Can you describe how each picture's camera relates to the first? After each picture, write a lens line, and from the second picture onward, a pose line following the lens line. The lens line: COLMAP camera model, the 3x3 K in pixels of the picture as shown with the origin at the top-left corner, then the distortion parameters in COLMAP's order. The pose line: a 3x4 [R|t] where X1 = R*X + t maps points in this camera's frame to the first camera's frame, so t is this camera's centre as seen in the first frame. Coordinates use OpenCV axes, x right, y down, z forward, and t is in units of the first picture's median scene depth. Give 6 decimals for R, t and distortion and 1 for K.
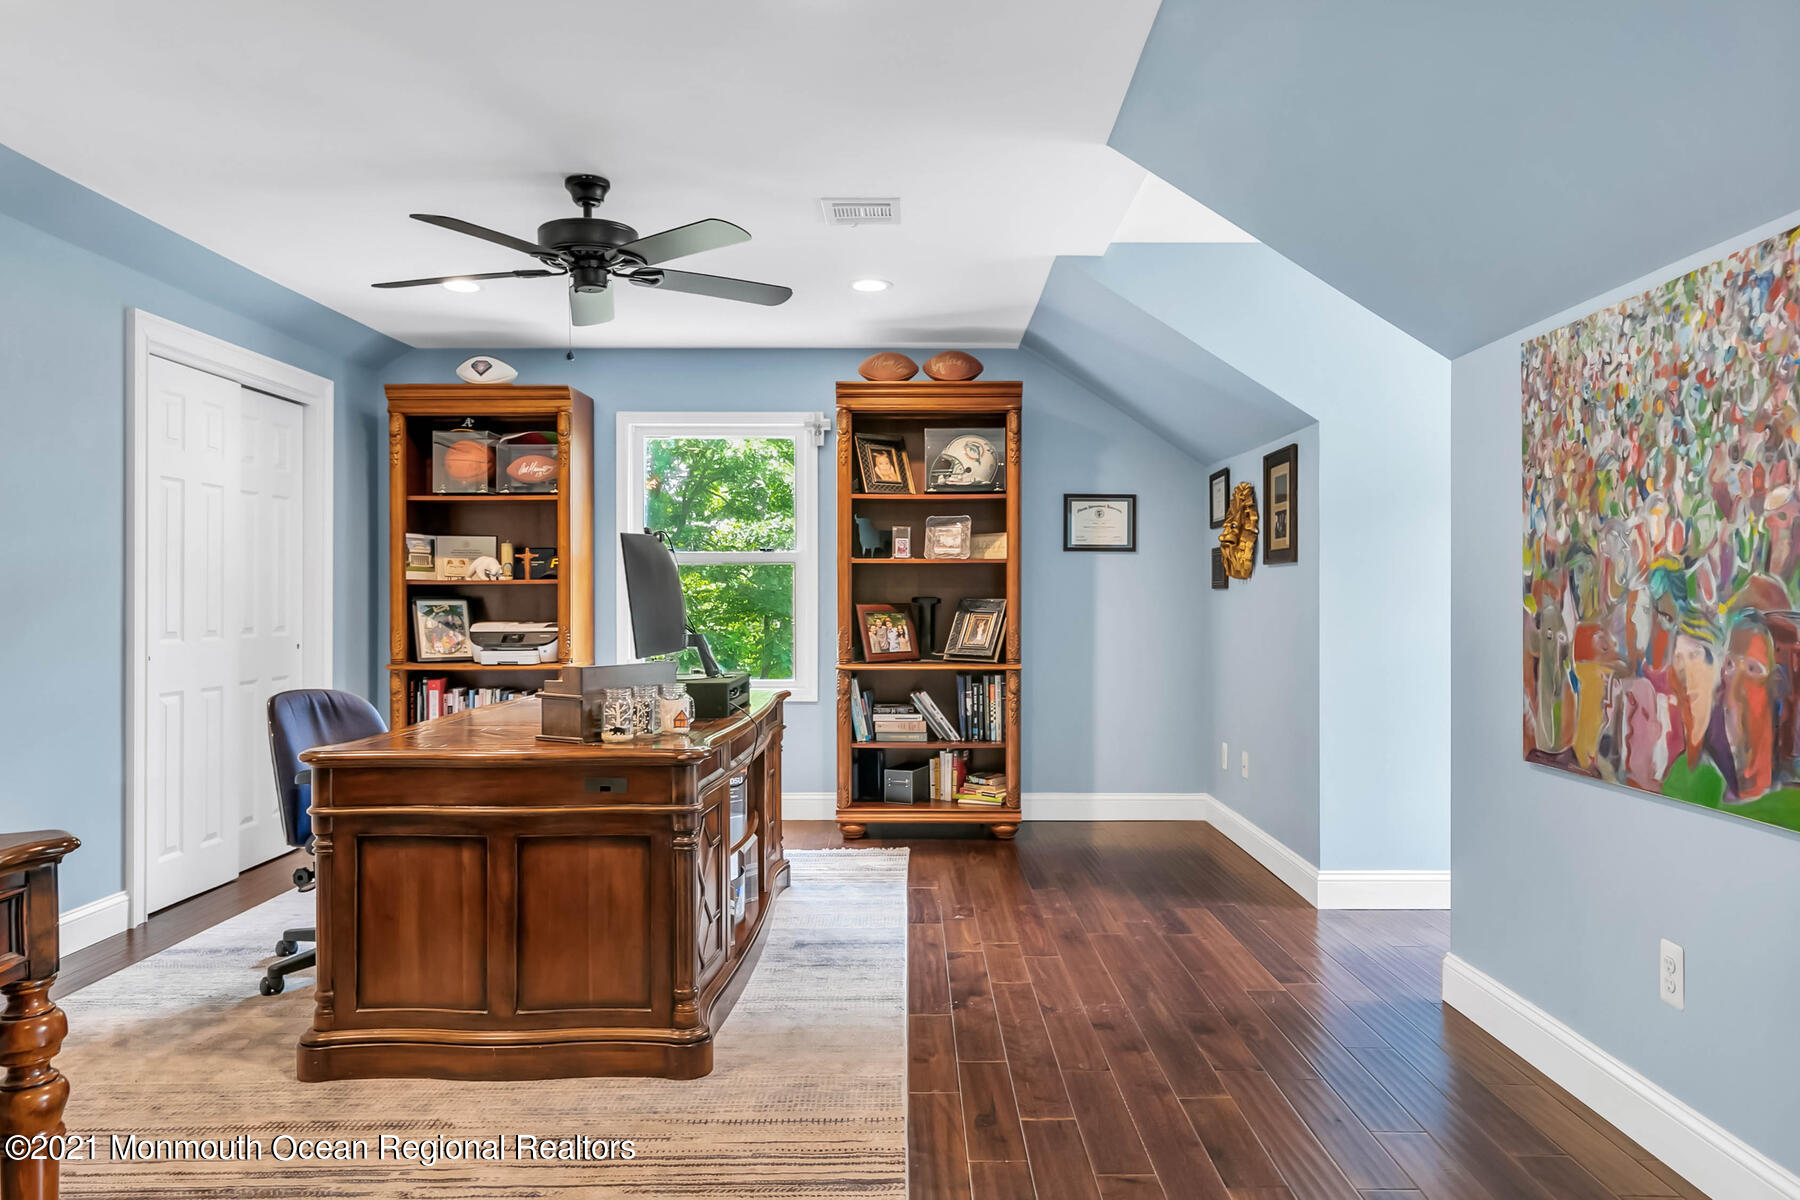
lens RADIAL K [[1232.7, 0, 884.1], [0, 1232.7, 599.5], [0, 0, 1]] dist [0.008066, -0.010794]
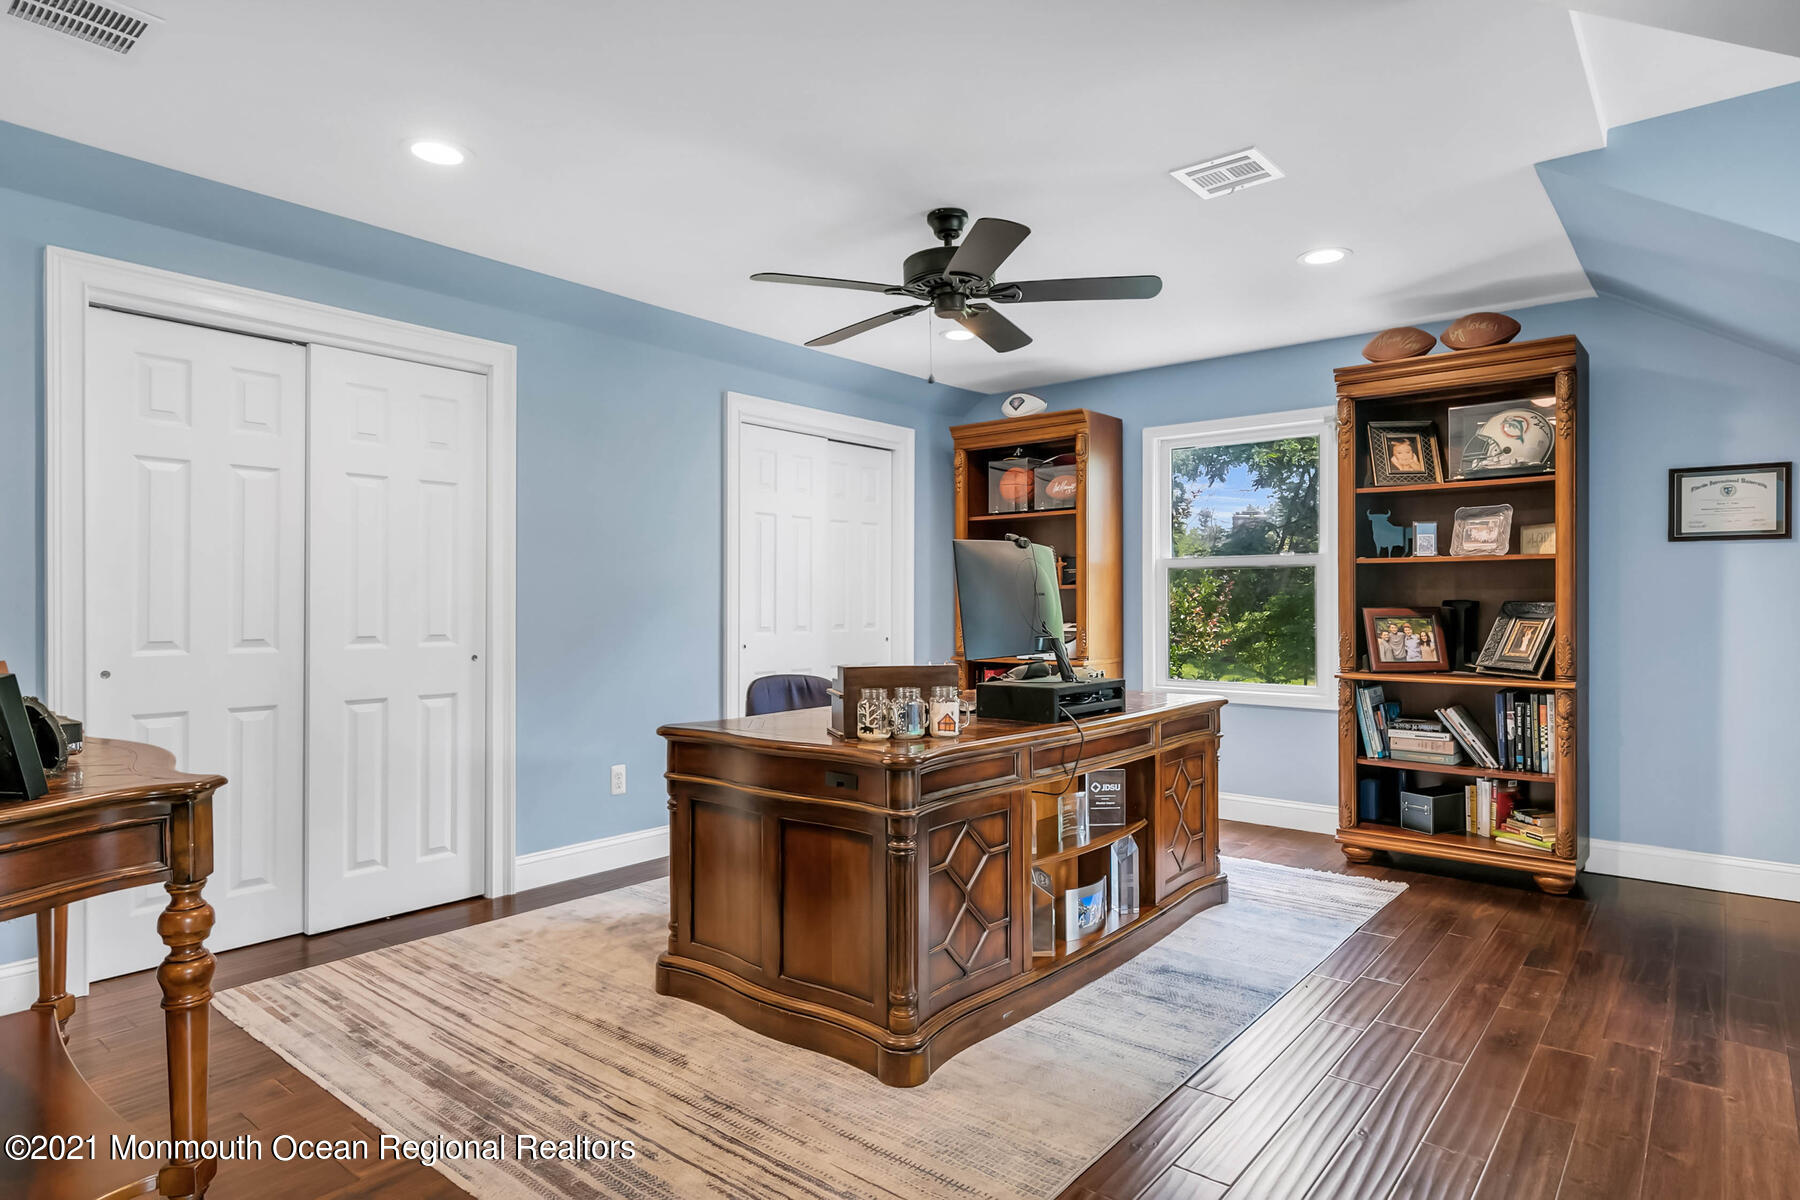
lens RADIAL K [[1001.7, 0, 902.3], [0, 1001.7, 601.0], [0, 0, 1]] dist [-0.000129, 0.000398]
pose [[0.763910, -0.001070, -0.645322, 0.197776], [0.000517, 0.999999, -0.001046, -0.000795], [0.645323, 0.000465, 0.763910, 0.207800]]
